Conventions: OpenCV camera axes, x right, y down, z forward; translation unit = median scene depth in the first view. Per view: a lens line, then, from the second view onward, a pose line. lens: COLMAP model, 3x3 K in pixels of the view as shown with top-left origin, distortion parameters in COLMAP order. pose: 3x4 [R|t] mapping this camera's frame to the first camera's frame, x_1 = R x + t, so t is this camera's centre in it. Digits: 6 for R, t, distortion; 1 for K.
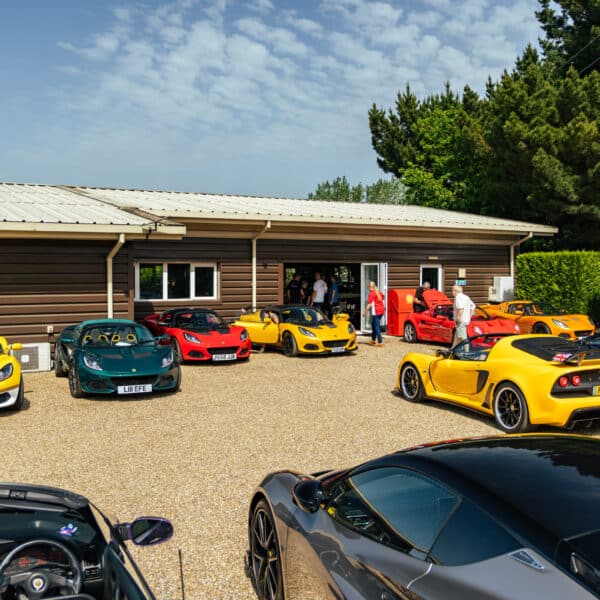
lens RADIAL K [[743.5, 0, 296.1], [0, 743.5, 298.1], [0, 0, 1]] dist [-0.021310, 0.000000]
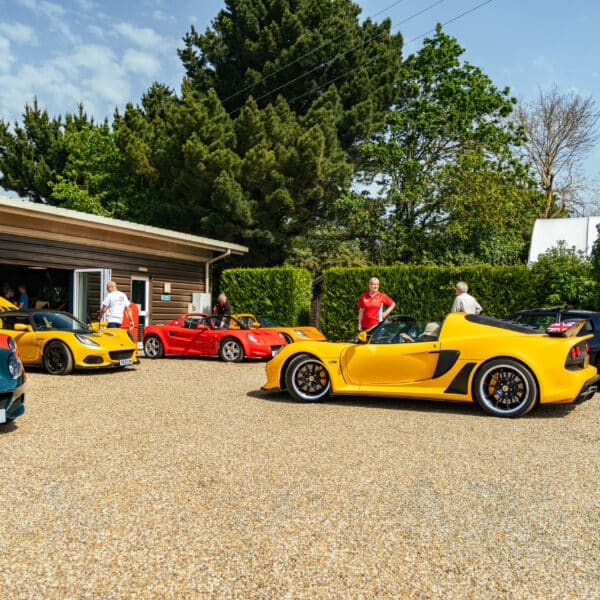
lens RADIAL K [[688.6, 0, 300.1], [0, 688.6, 294.2], [0, 0, 1]] dist [0.006130, 0.000000]
pose [[0.800087, 0.022043, 0.599480, -0.154732], [0.021355, 0.997645, -0.065185, 0.032552], [-0.599504, 0.064955, 0.797731, 0.200636]]
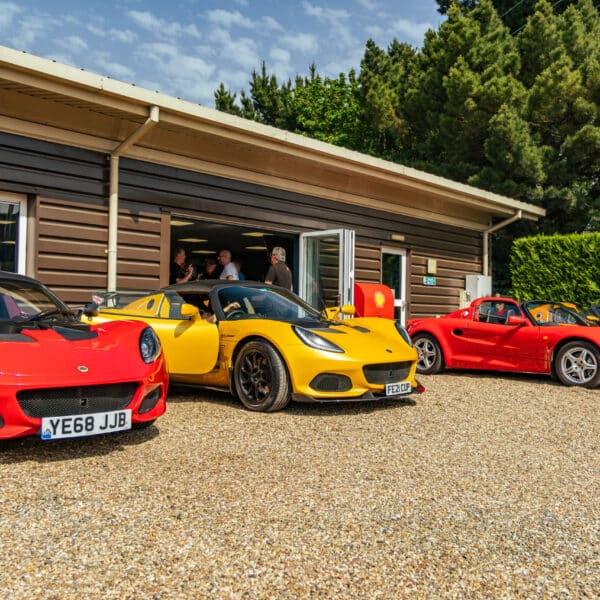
lens RADIAL K [[688.6, 0, 301.2], [0, 688.6, 293.8], [0, 0, 1]] dist [0.006130, 0.000000]
pose [[0.950496, 0.022116, 0.309948, -0.062560], [0.000990, 0.997243, -0.074194, 0.031828], [-0.310734, 0.070828, 0.947854, 0.455737]]
